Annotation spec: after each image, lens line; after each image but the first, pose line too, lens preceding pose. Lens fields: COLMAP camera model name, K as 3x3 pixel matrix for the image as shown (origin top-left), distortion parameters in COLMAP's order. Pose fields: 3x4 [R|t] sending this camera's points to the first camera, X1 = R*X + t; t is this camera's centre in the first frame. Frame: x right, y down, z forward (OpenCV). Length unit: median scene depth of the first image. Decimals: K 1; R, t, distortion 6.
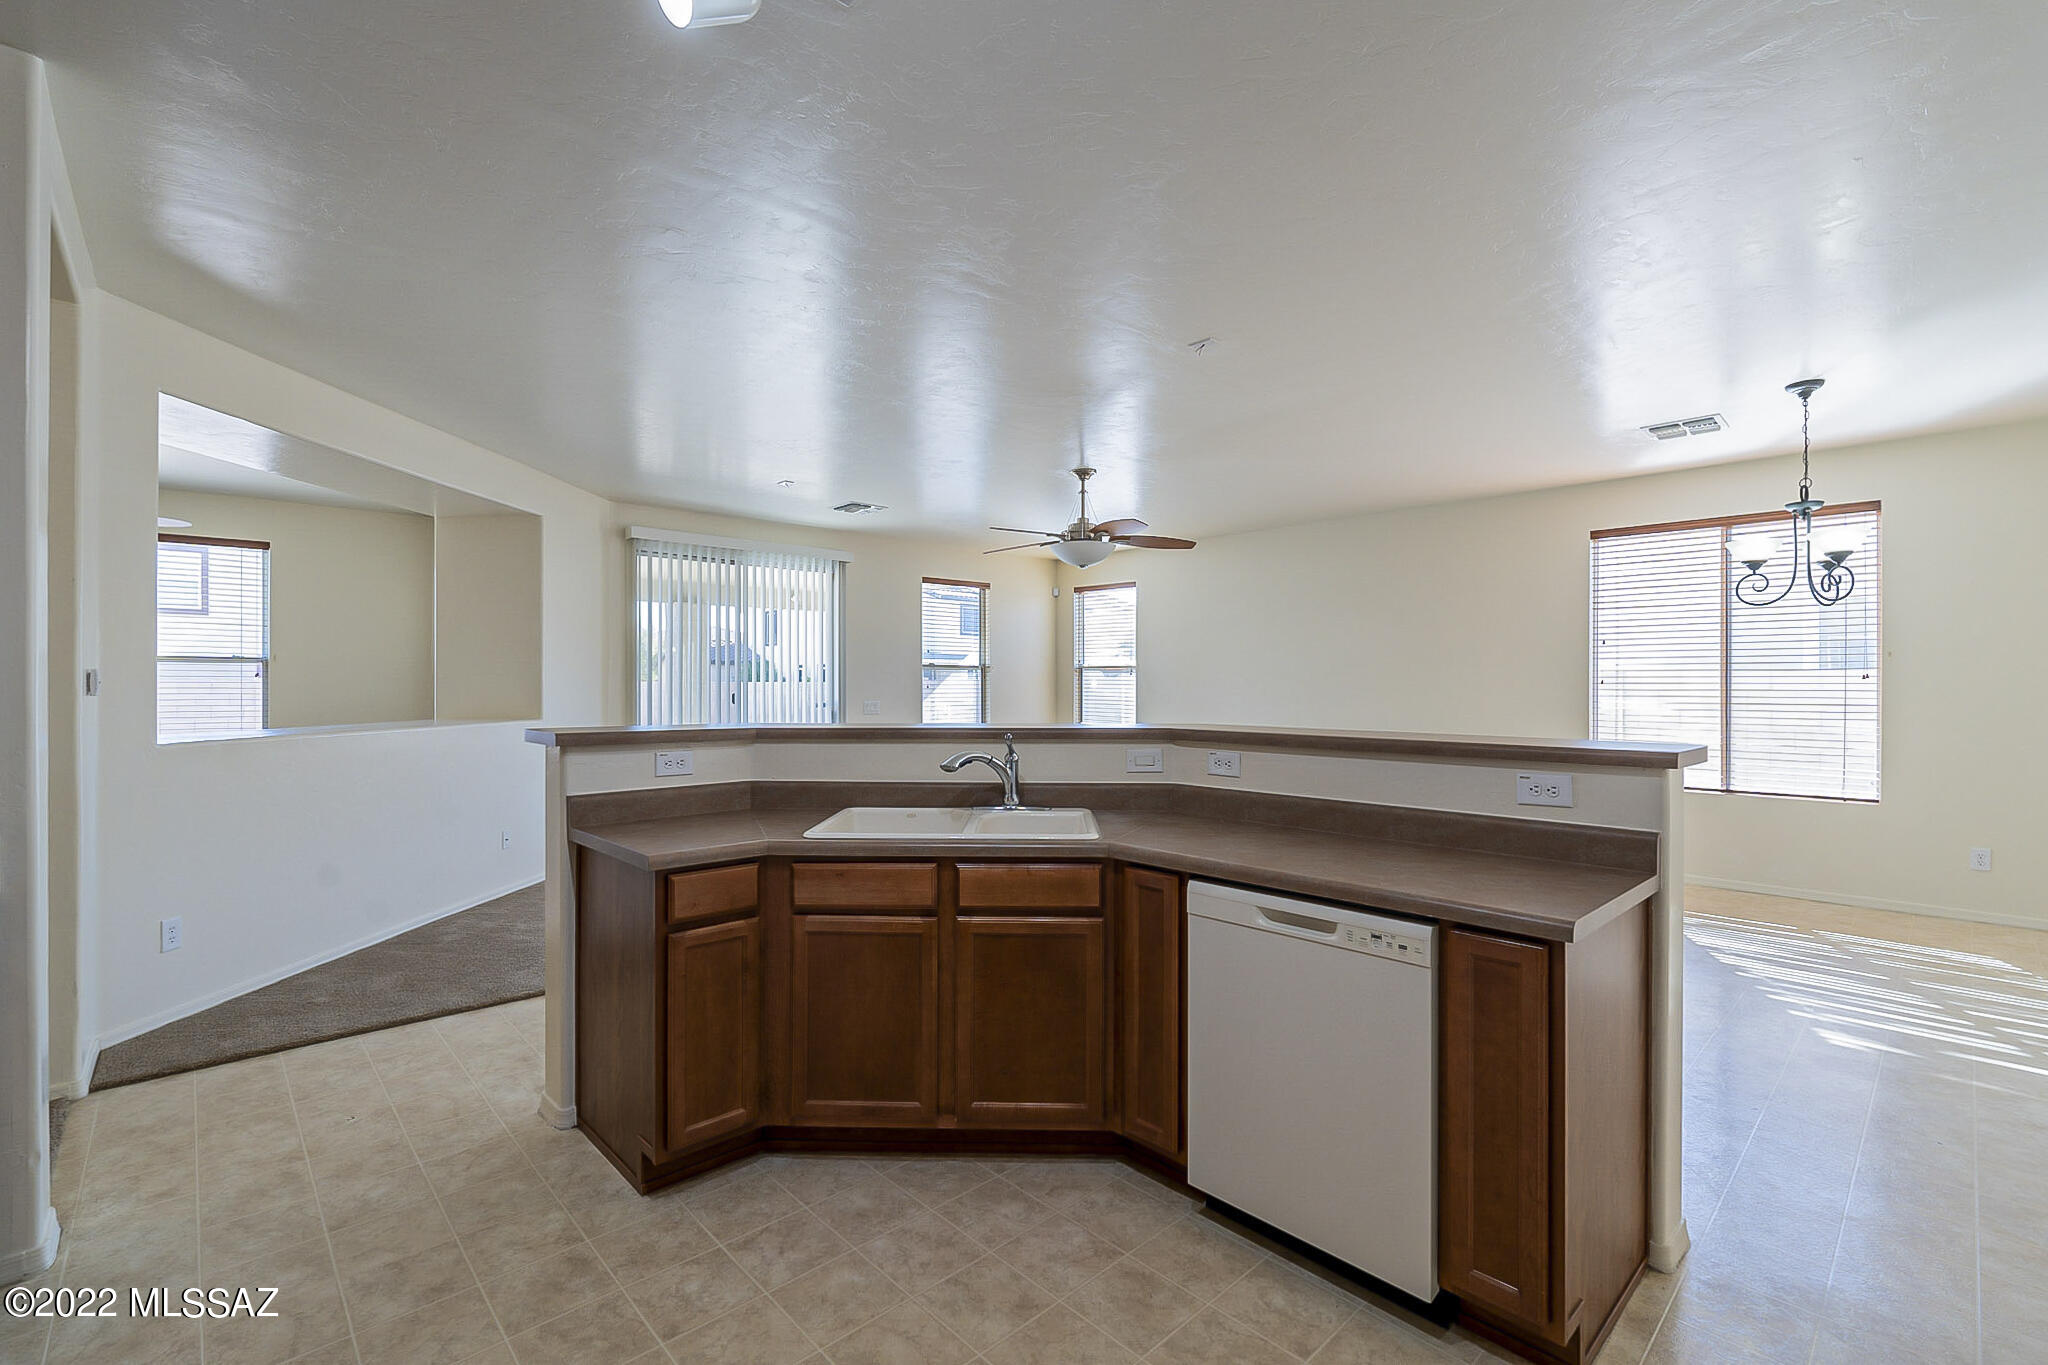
lens RADIAL K [[896.7, 0, 1004.0], [0, 896.7, 682.7], [0, 0, 1]] dist [-0.004569, -0.000028]
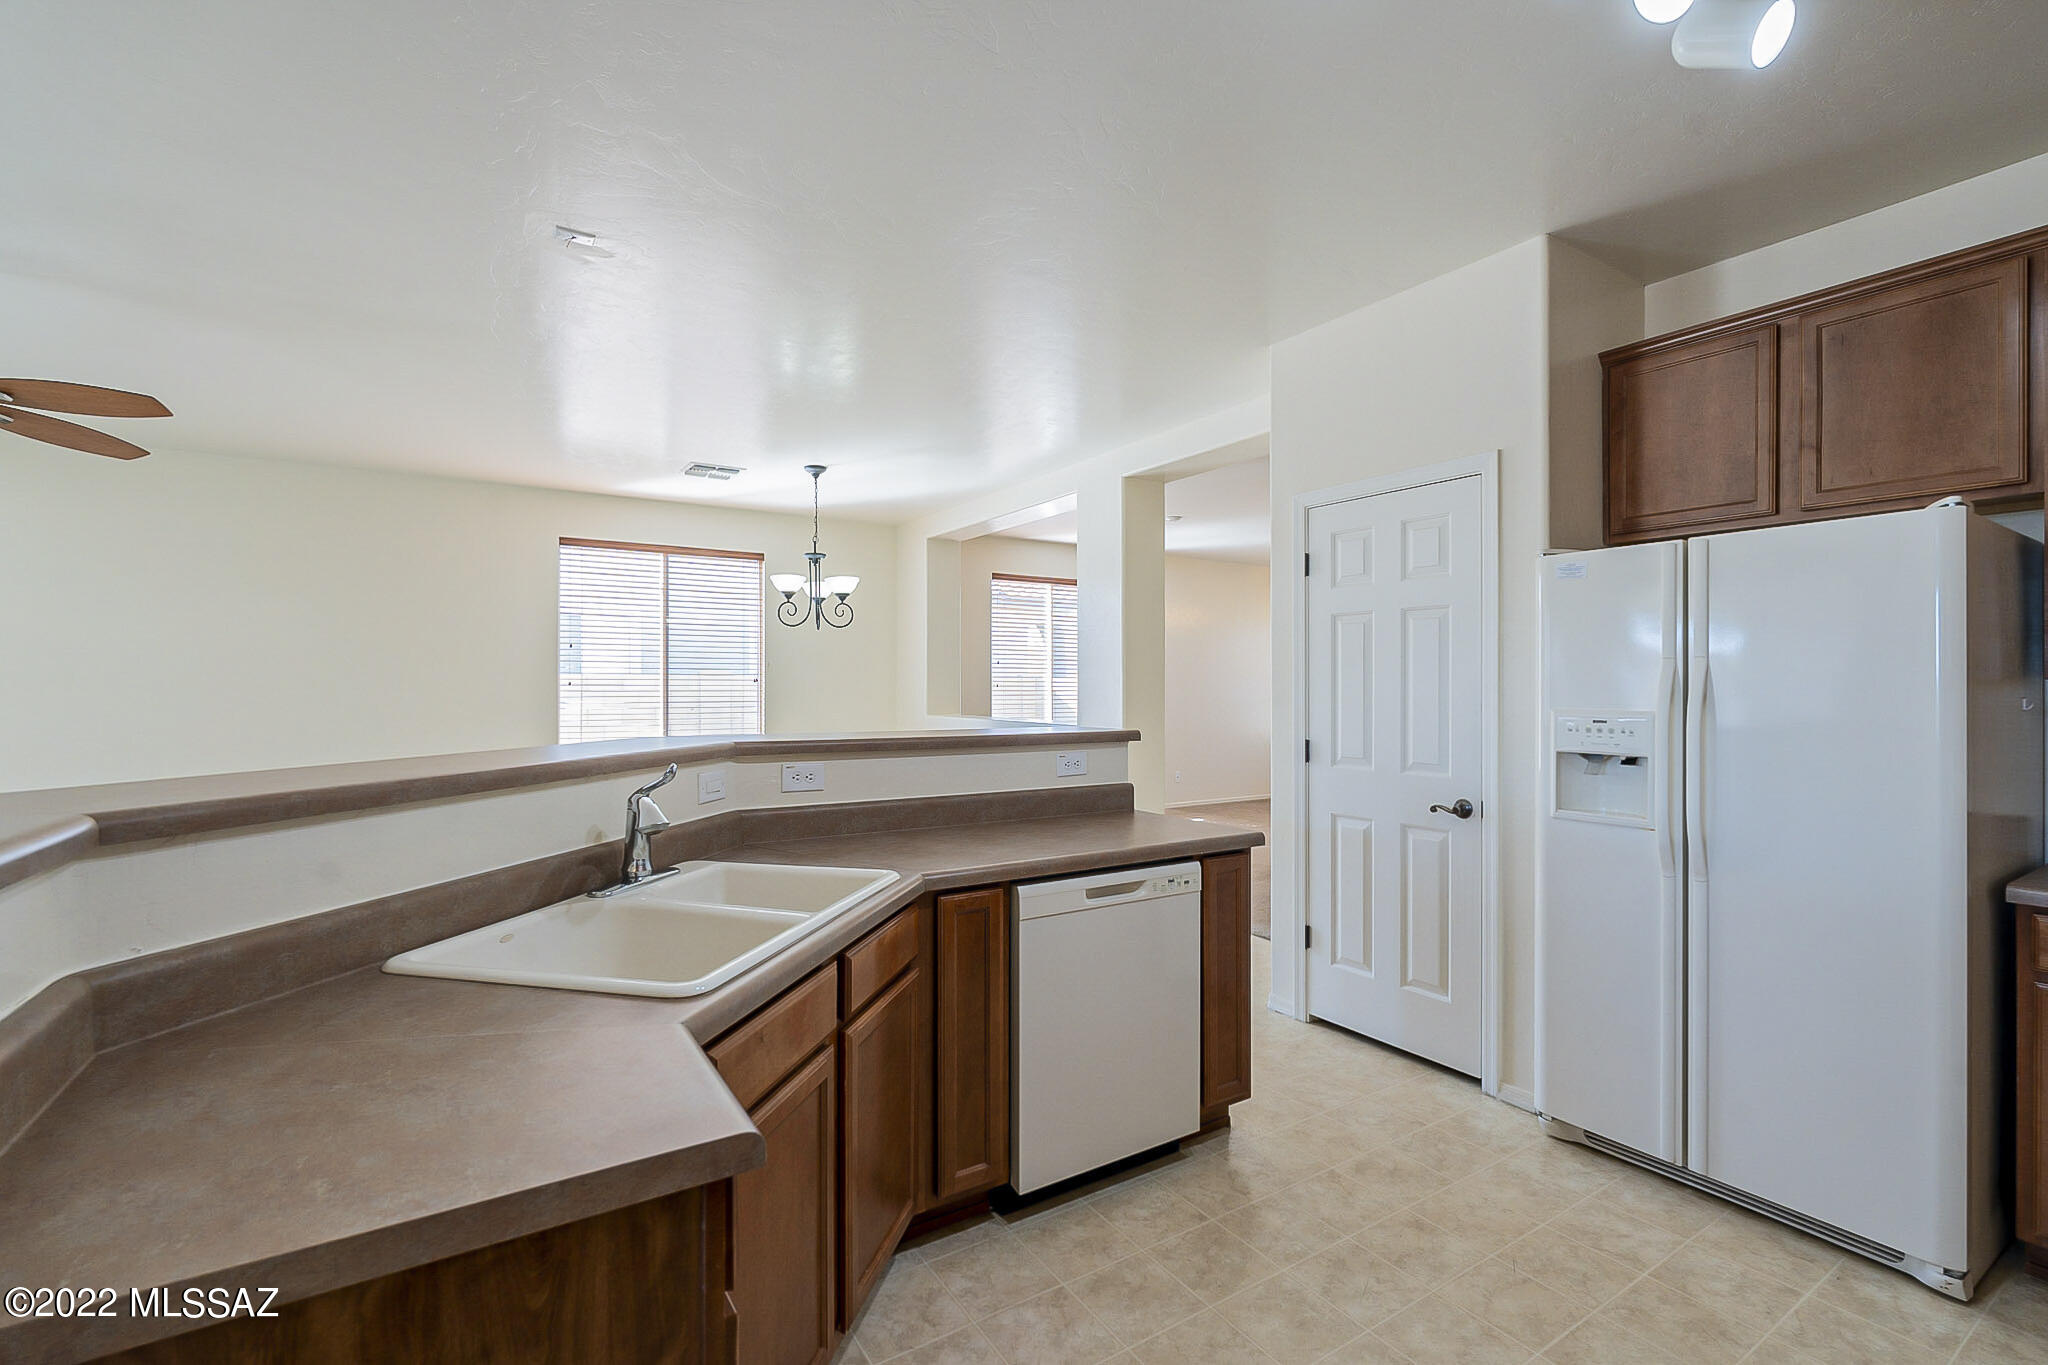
lens RADIAL K [[896.7, 0, 1027.3], [0, 896.7, 691.0], [0, 0, 1]] dist [-0.004569, -0.000028]
pose [[0.173411, -0.005810, 0.984832, -0.746015], [-0.002581, 0.999976, 0.006353, -0.000654], [-0.984846, -0.003644, 0.173392, 0.809531]]
